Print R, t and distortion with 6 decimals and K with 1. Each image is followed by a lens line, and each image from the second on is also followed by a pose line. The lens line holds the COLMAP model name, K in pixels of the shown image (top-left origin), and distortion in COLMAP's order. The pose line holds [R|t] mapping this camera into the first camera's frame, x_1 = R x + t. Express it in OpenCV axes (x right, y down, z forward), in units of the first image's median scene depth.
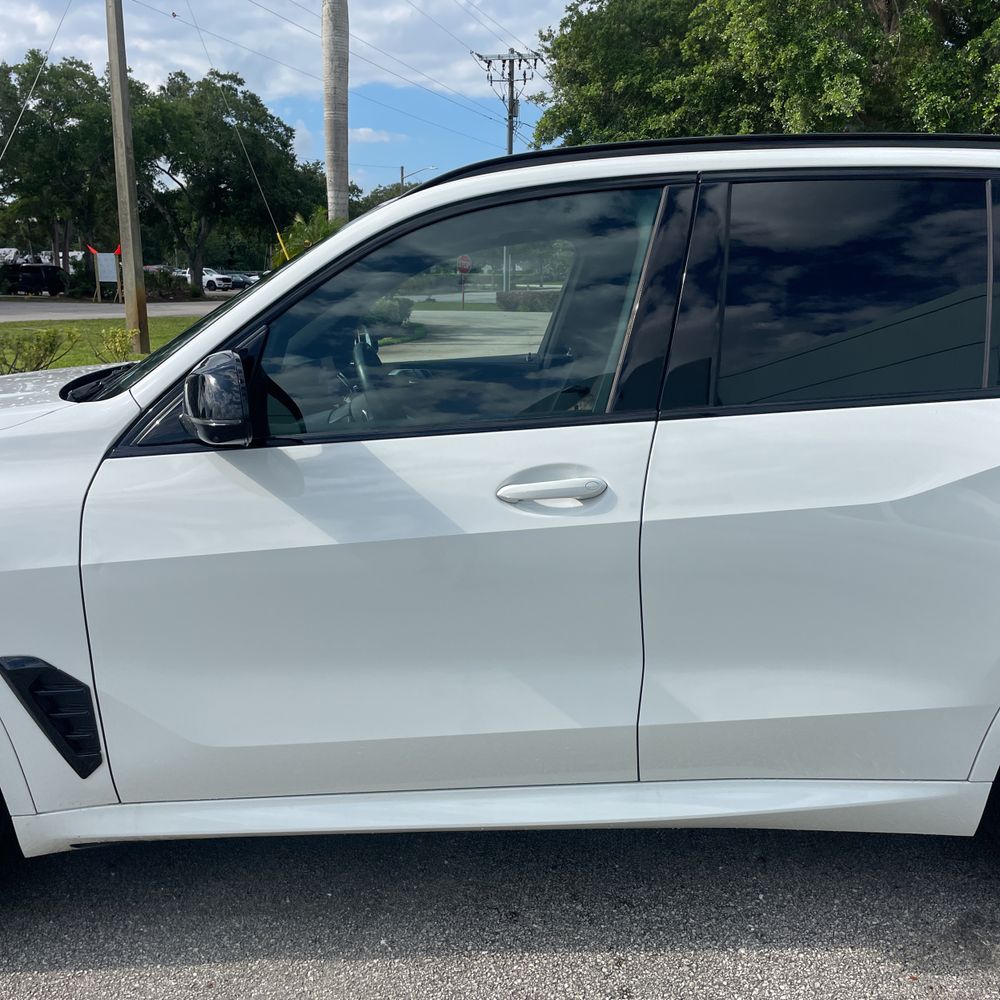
lens RADIAL K [[1007.6, 0, 489.3], [0, 1007.6, 498.1], [0, 0, 1]] dist [0.101045, -0.140585]
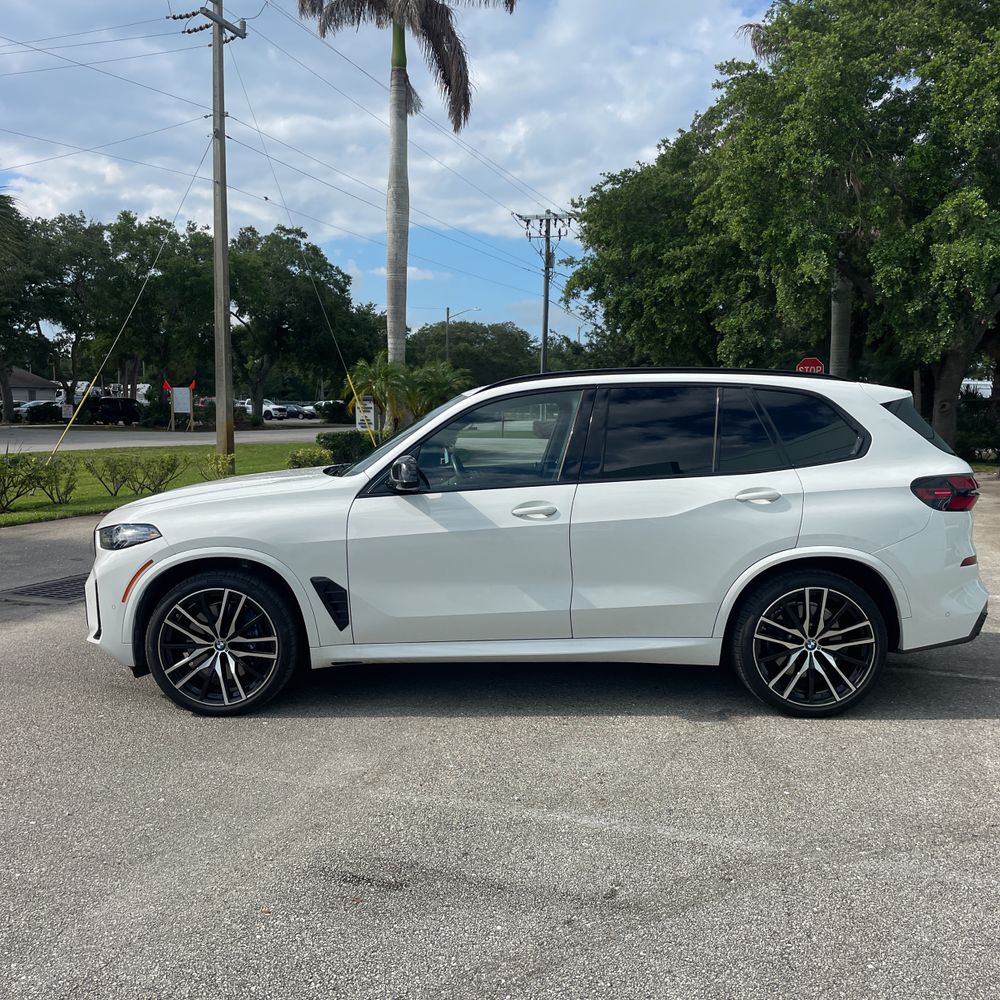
lens RADIAL K [[1014.7, 0, 492.6], [0, 1014.7, 498.0], [0, 0, 1]] dist [0.093397, -0.112795]
pose [[0.999339, 0.003508, -0.036178, 0.004630], [-0.007950, 0.992328, -0.123375, 0.024923], [0.035468, 0.123581, 0.991700, -0.137312]]
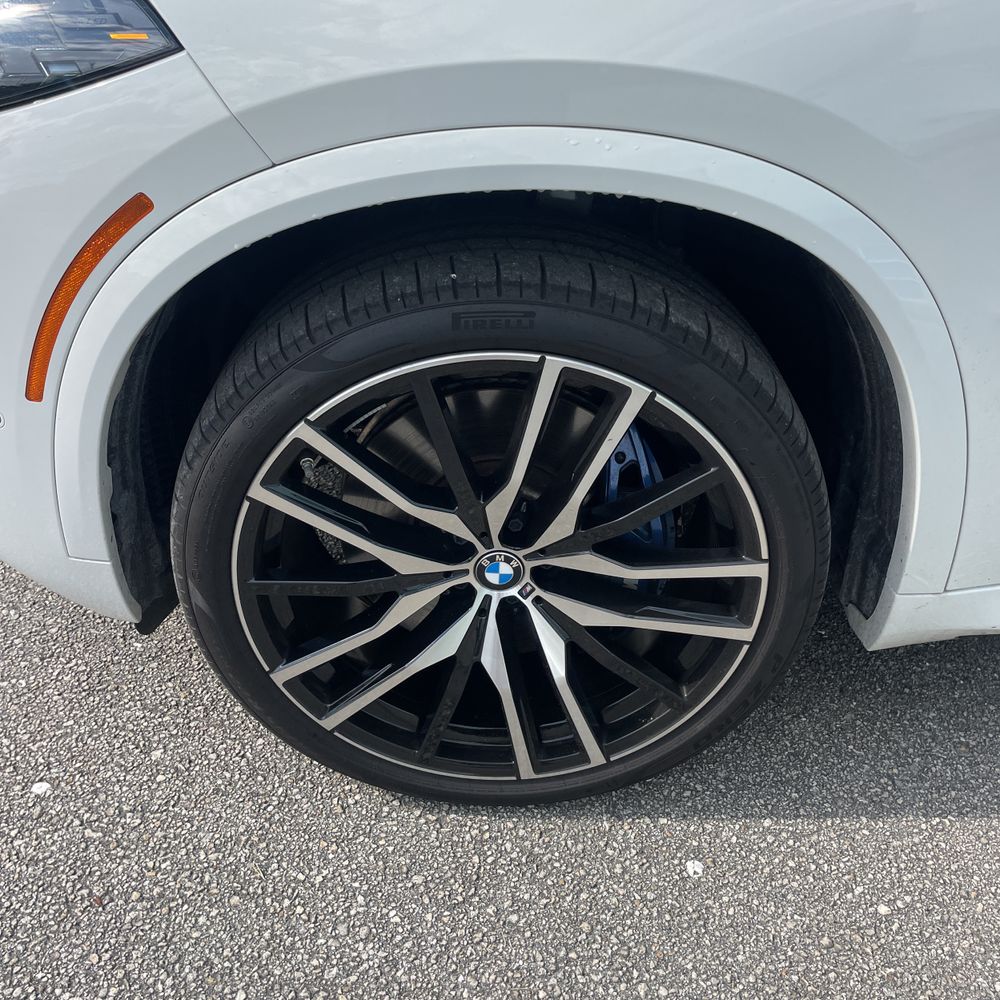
lens RADIAL K [[1014.7, 0, 492.6], [0, 1014.7, 498.0], [0, 0, 1]] dist [0.093397, -0.112795]
pose [[0.999103, 0.029726, -0.030160, -0.065265], [-0.016789, 0.931906, 0.362310, 0.006862], [0.038876, -0.361478, 0.931570, 0.049462]]
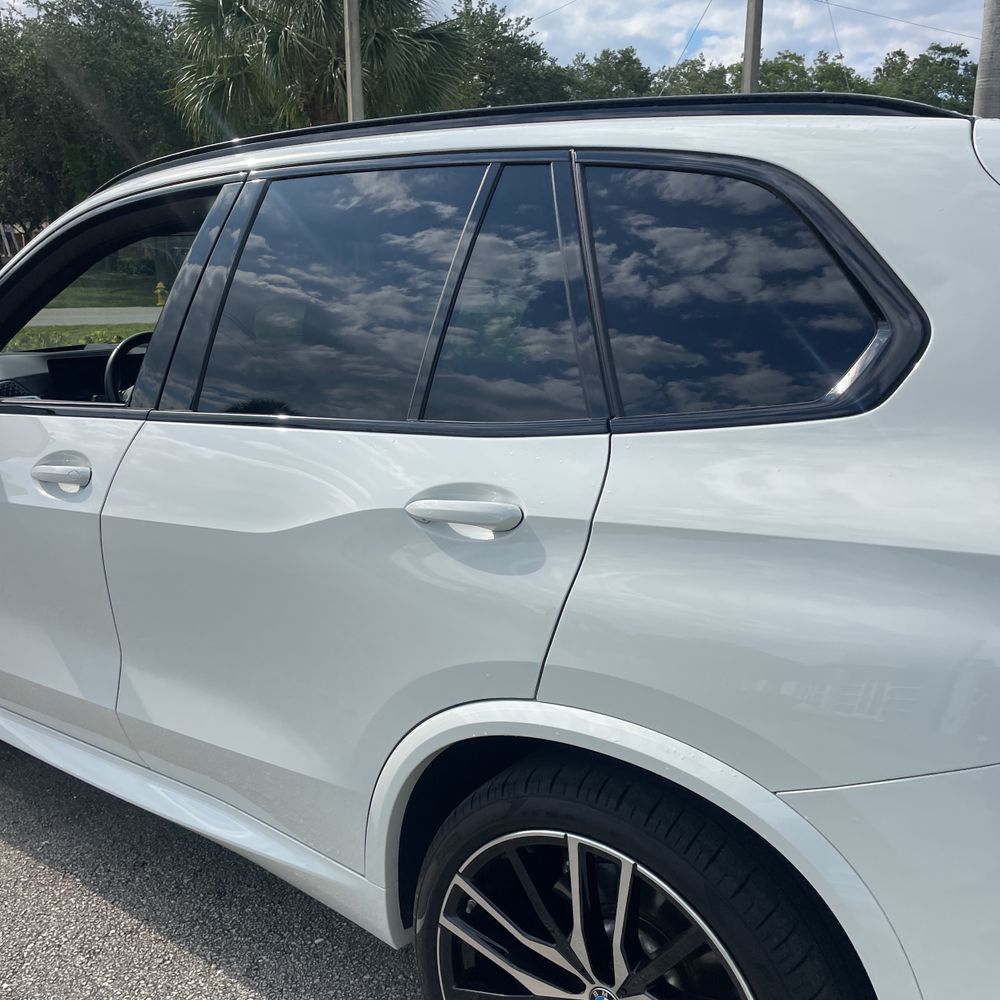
lens RADIAL K [[1004.4, 0, 507.7], [0, 1004.4, 502.3], [0, 0, 1]] dist [0.095877, -0.125897]
pose [[0.791500, 0.141363, -0.594596, 0.101391], [-0.130730, 0.989525, 0.061234, -0.010043], [0.597024, 0.029265, 0.801689, 0.038290]]
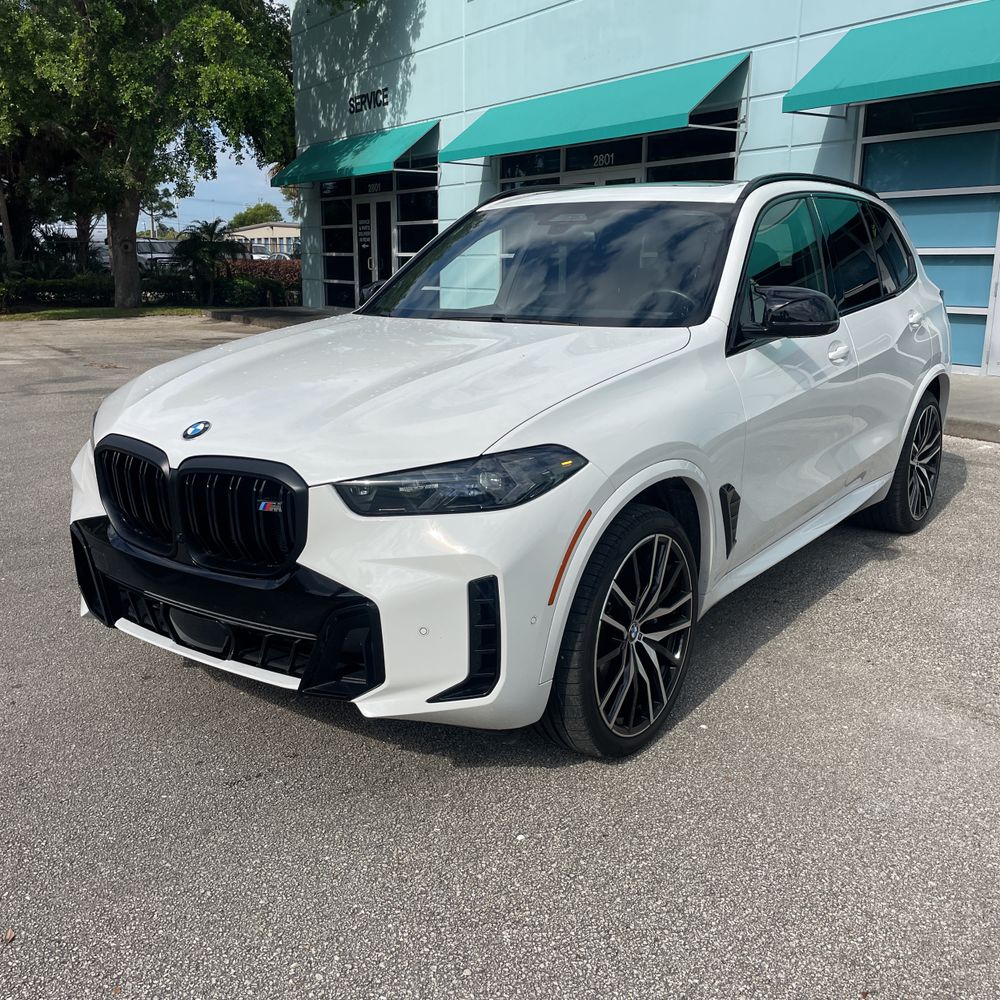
lens RADIAL K [[1004.4, 0, 507.7], [0, 1004.4, 502.3], [0, 0, 1]] dist [0.095877, -0.125897]
pose [[0.605691, -0.190945, 0.772450, -0.177177], [0.169831, 0.979433, 0.108943, -0.004500], [-0.777365, 0.065200, 0.625662, 0.025927]]
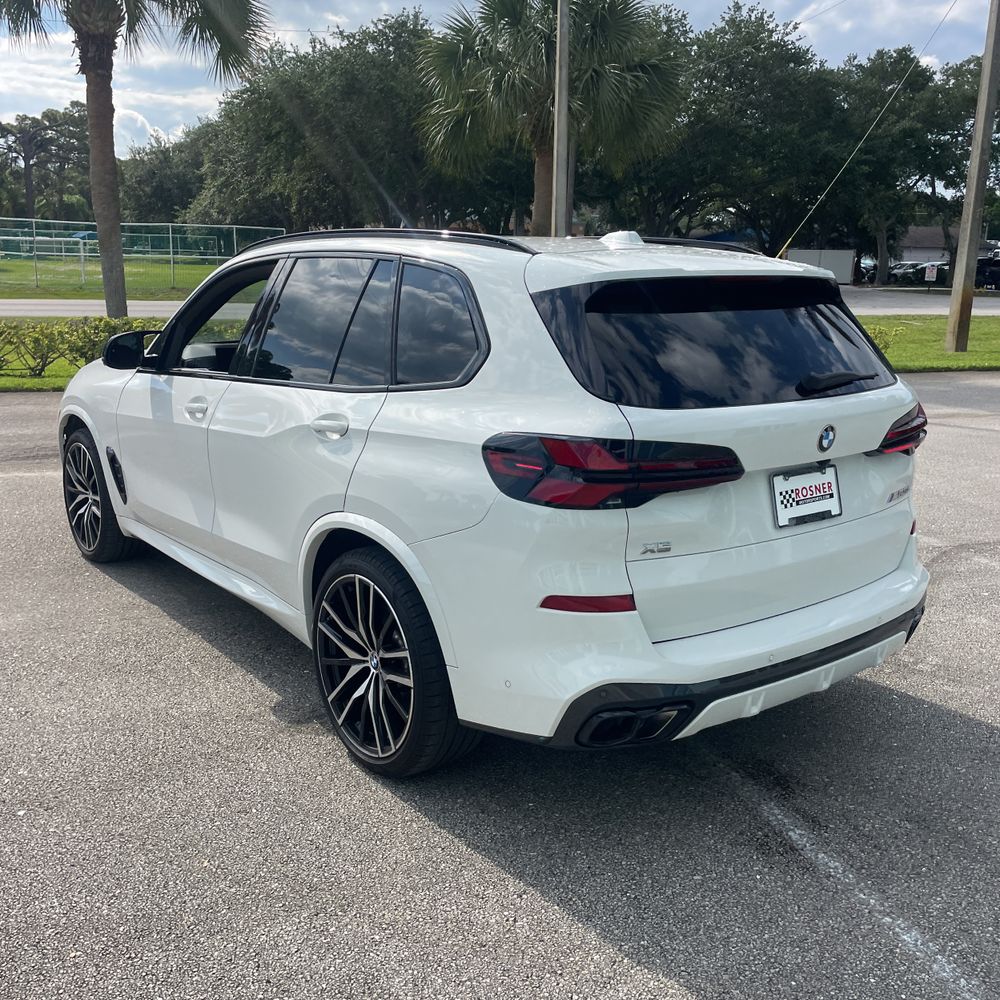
lens RADIAL K [[1007.6, 0, 489.3], [0, 1007.6, 498.1], [0, 0, 1]] dist [0.101045, -0.140585]
pose [[0.590691, 0.192779, -0.783531, 0.193394], [-0.185520, 0.977474, 0.100636, -0.013803], [0.785281, 0.085916, 0.613149, 0.019588]]
